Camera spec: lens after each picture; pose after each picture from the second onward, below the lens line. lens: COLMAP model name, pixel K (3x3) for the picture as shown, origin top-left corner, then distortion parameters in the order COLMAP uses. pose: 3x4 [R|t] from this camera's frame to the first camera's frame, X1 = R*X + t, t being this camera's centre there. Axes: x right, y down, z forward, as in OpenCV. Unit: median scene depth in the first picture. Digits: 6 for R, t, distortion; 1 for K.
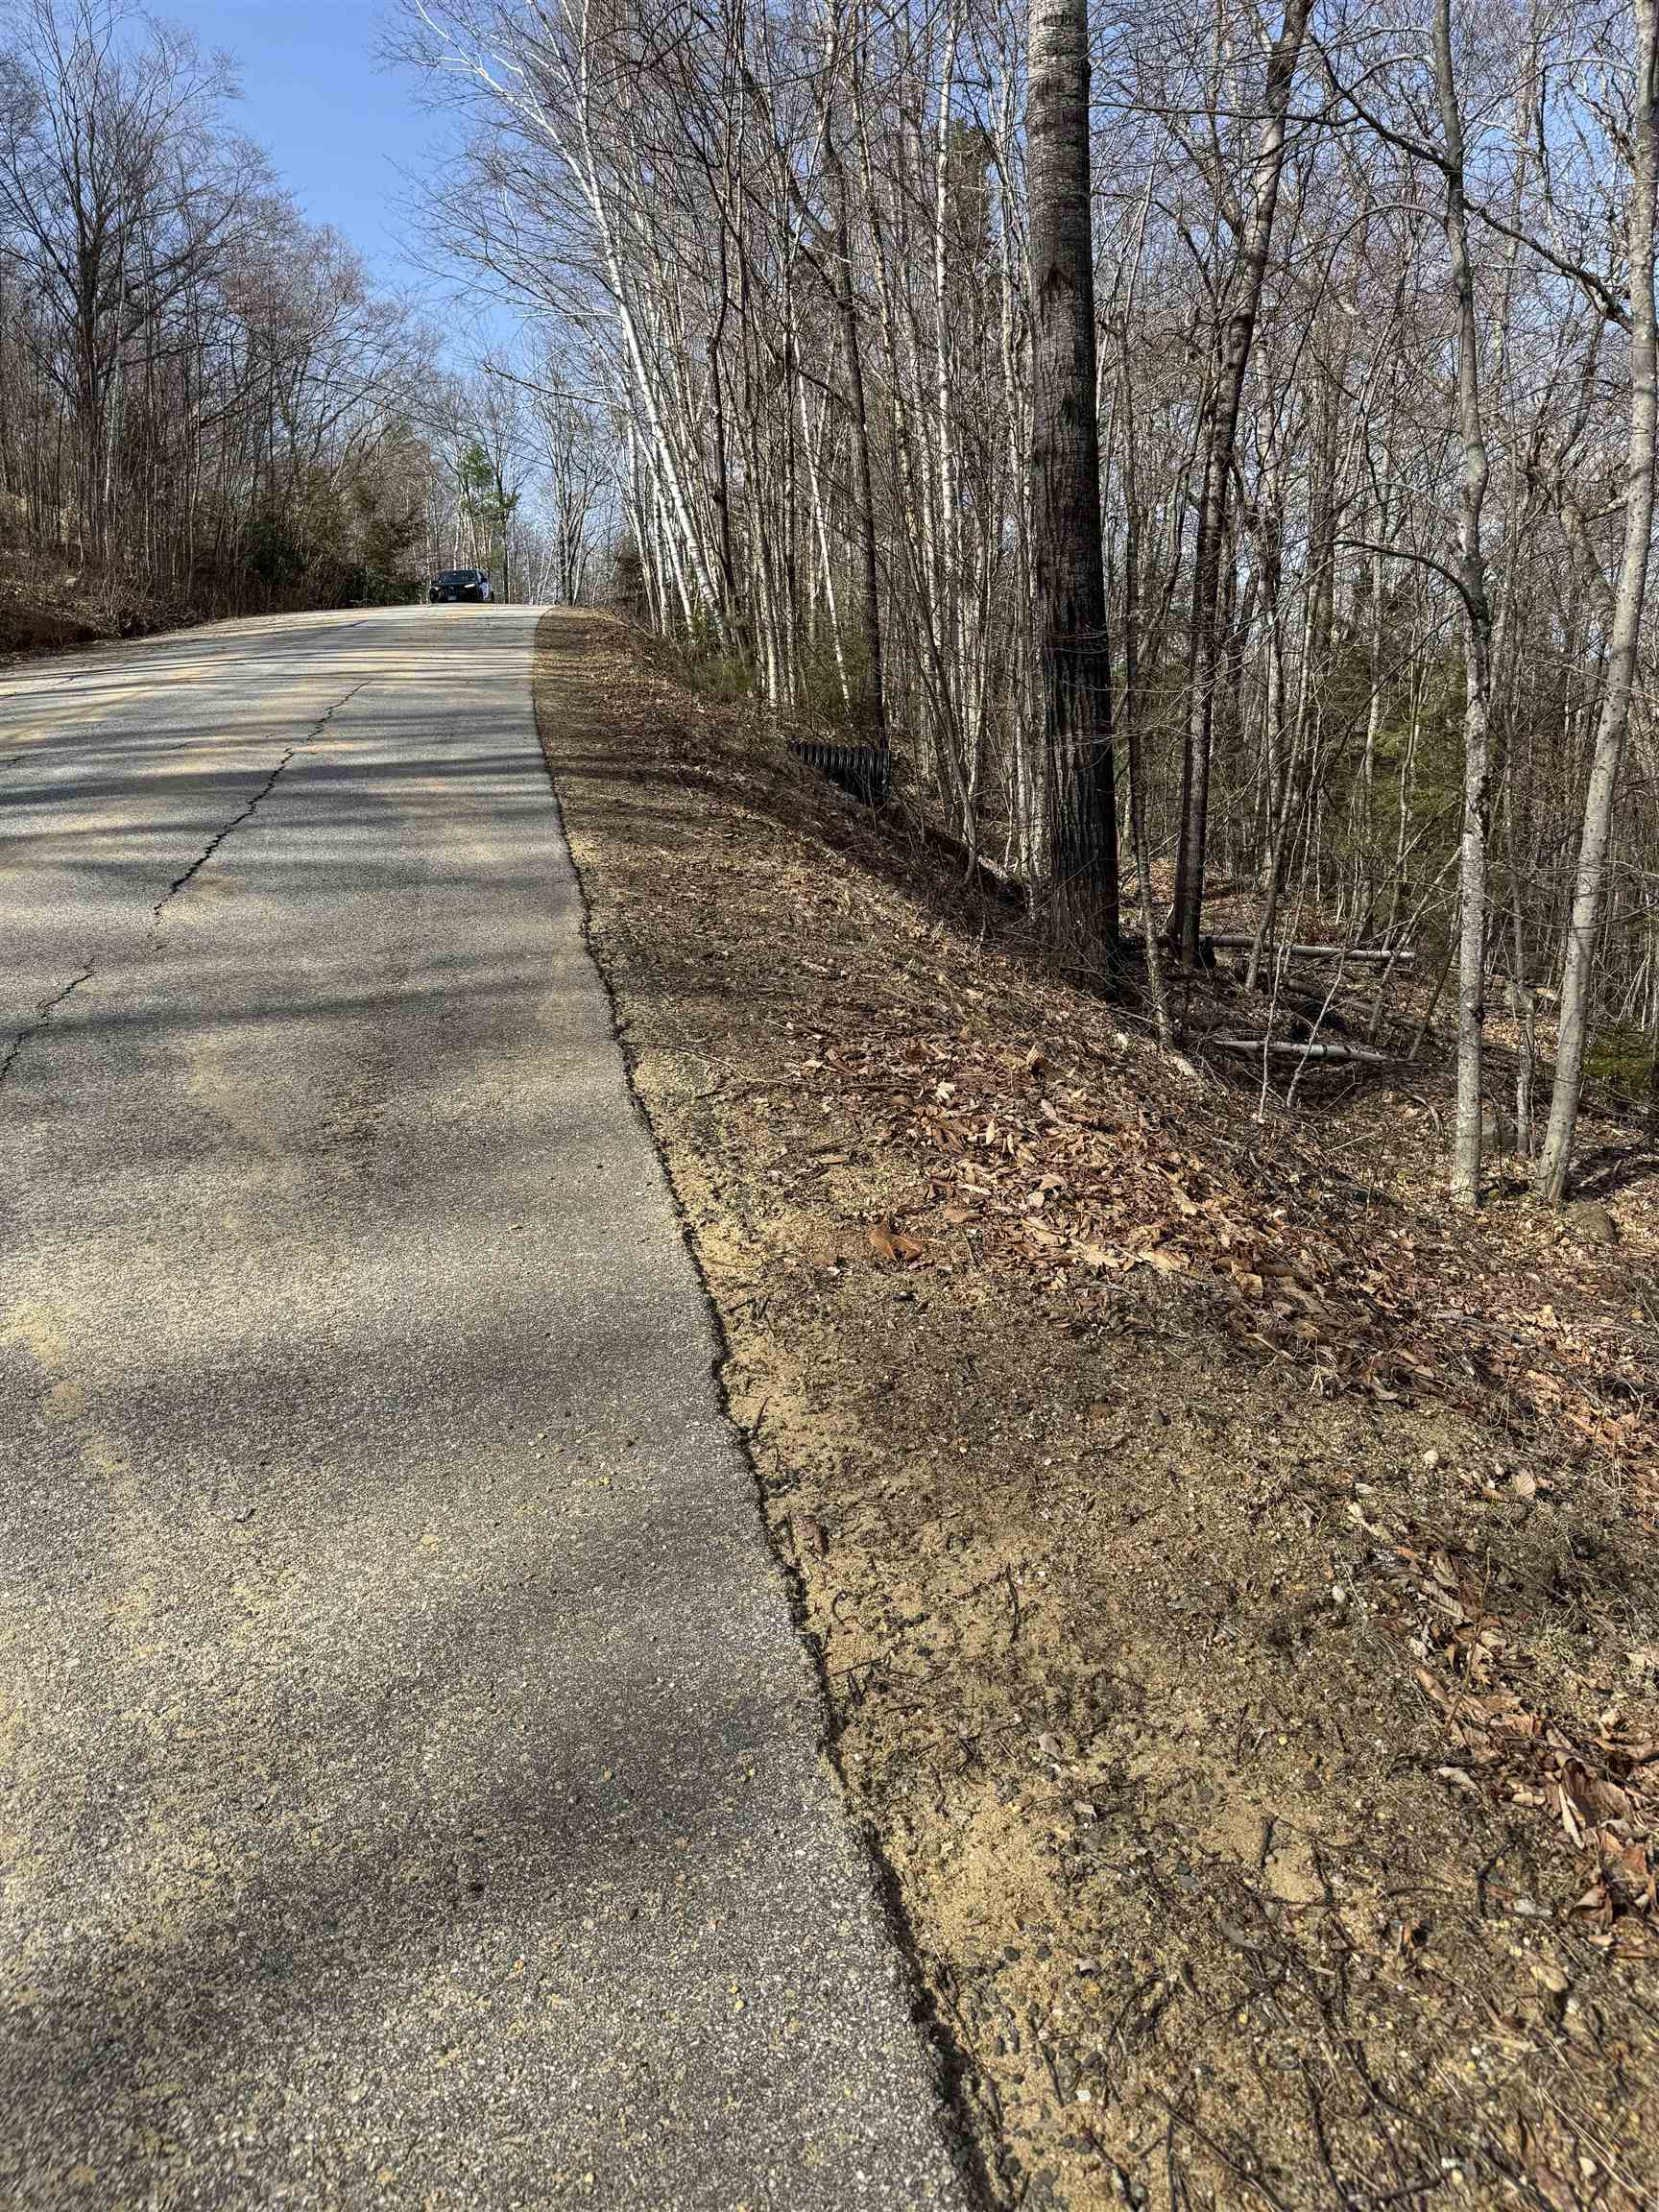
lens RADIAL K [[1577.4, 0, 835.0], [0, 1577.4, 1112.1], [0, 0, 1]] dist [0.032925, -0.020400]
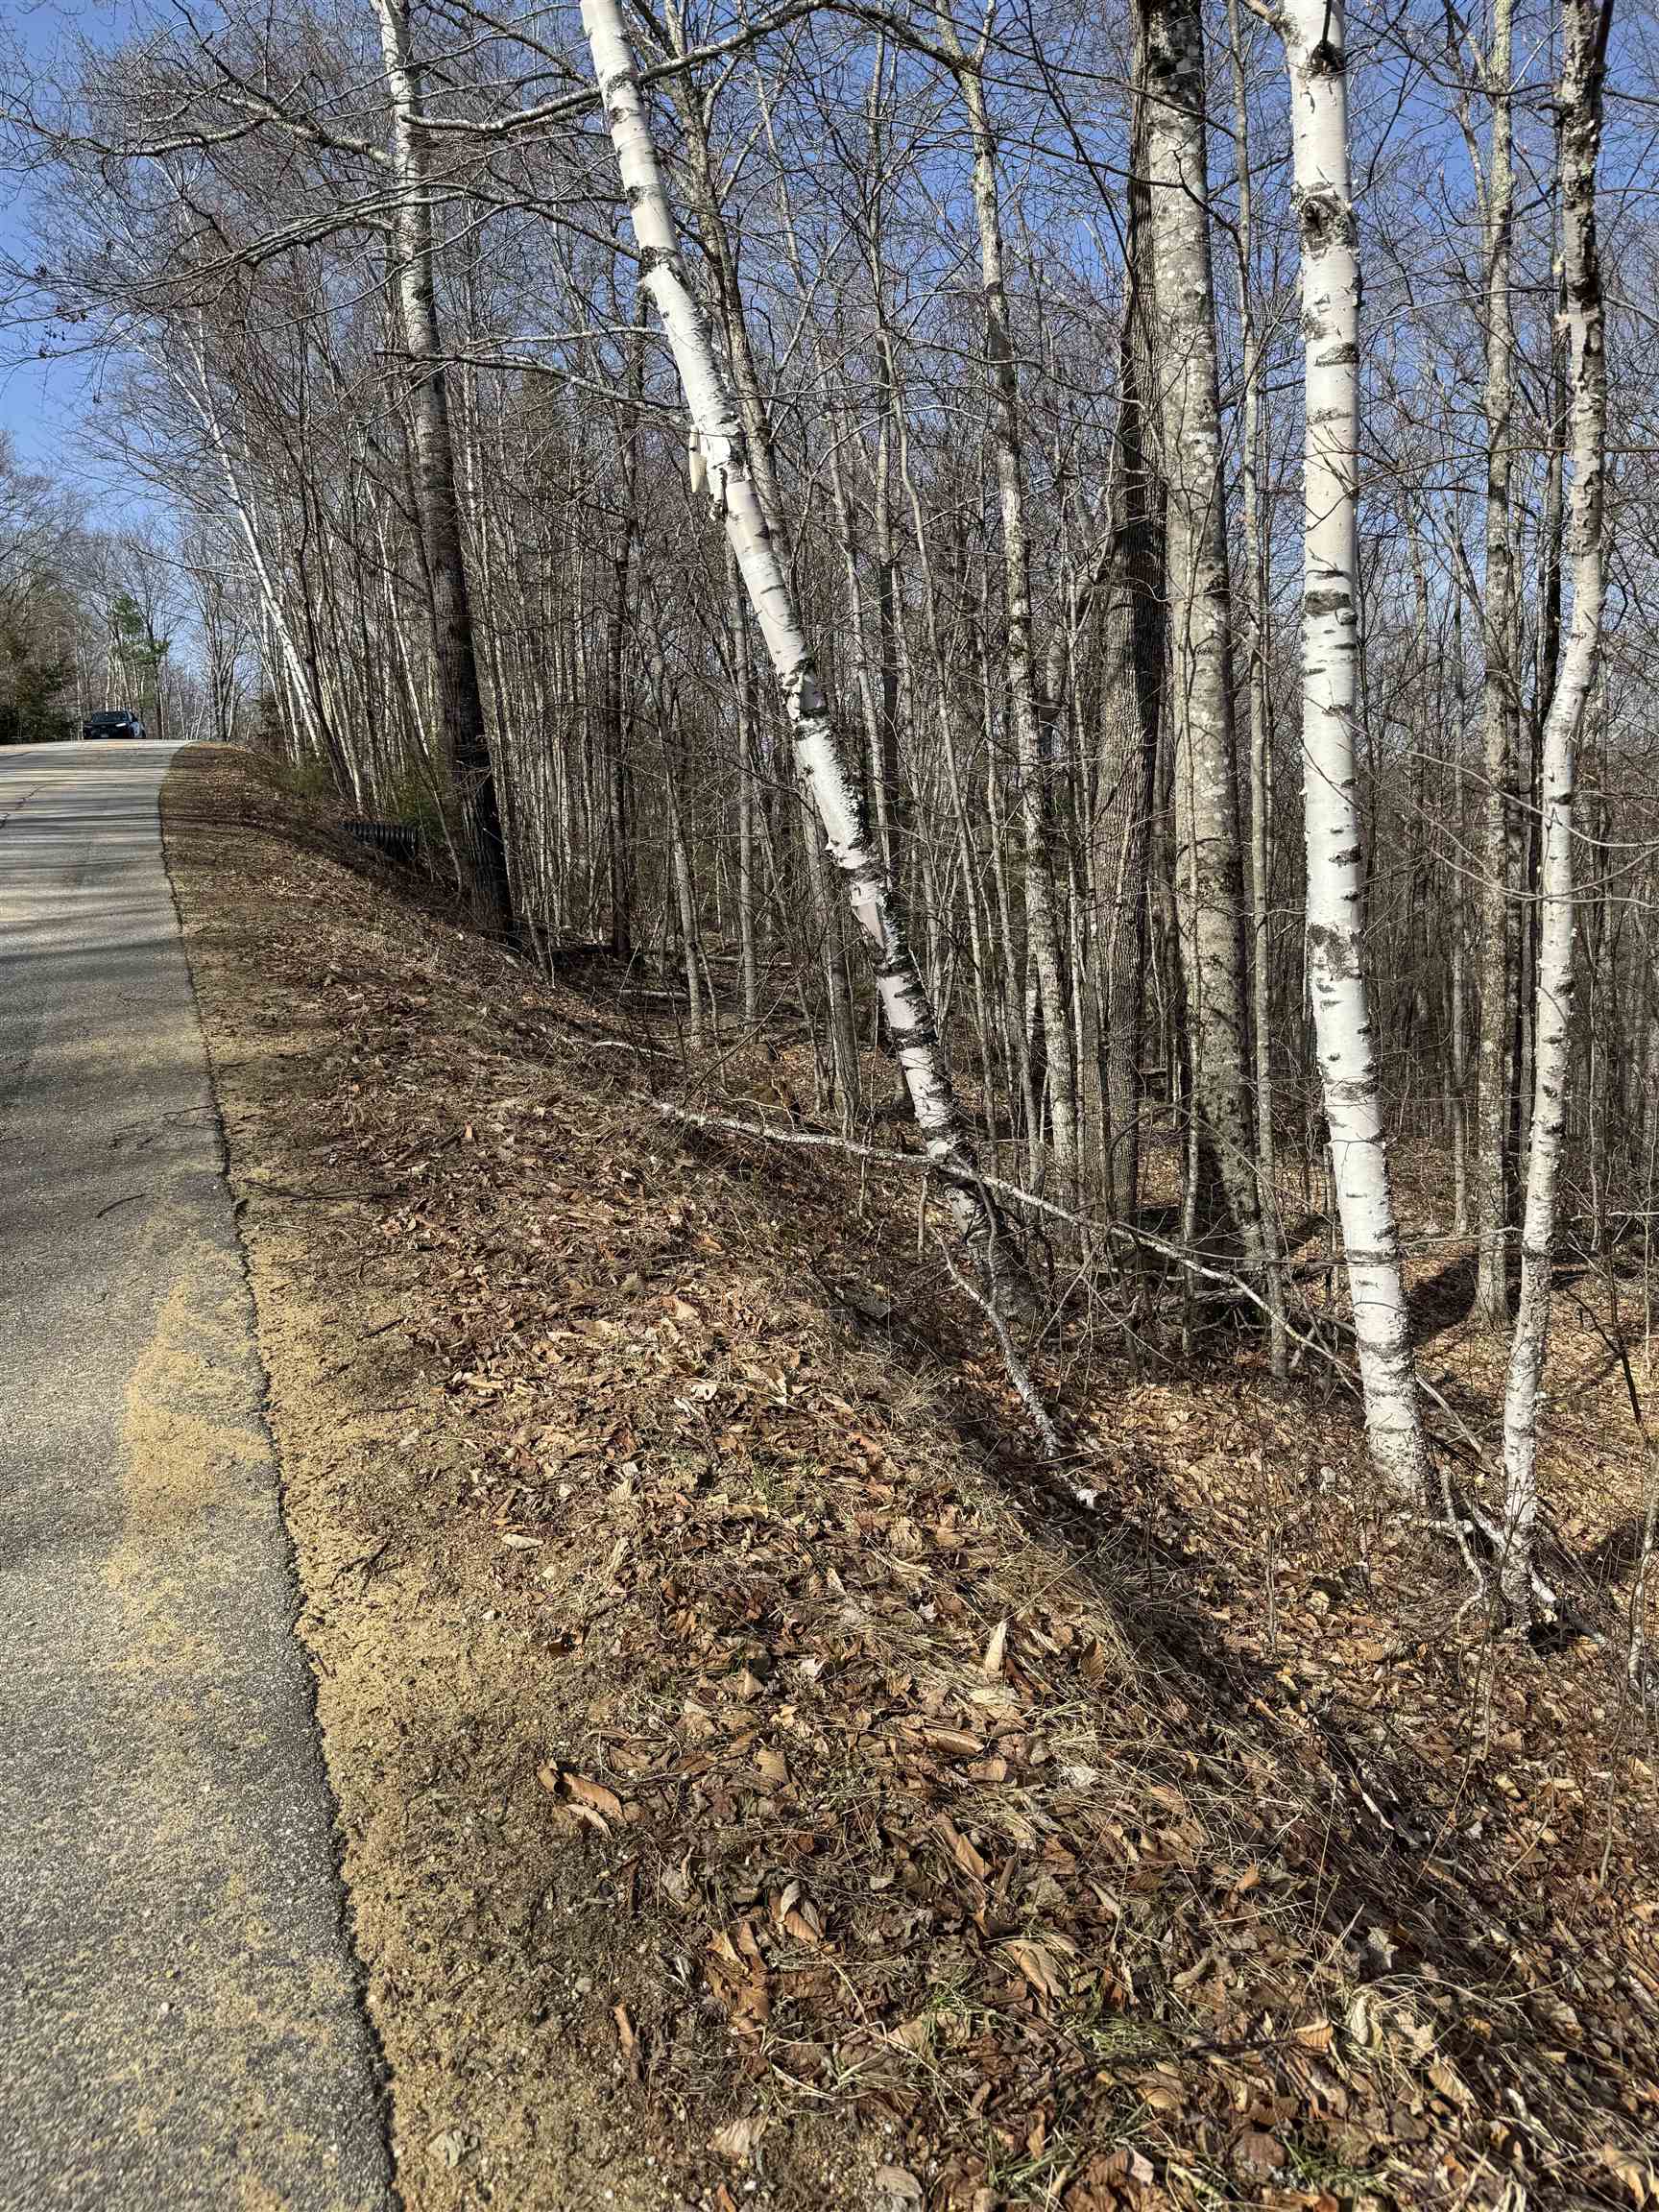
lens RADIAL K [[1577.4, 0, 828.3], [0, 1577.4, 1097.0], [0, 0, 1]] dist [0.032925, -0.020400]
pose [[0.981619, -0.050526, 0.184040, 0.036940], [0.066608, 0.994381, -0.082275, 0.050829], [-0.178849, 0.093021, 0.979469, -0.151237]]
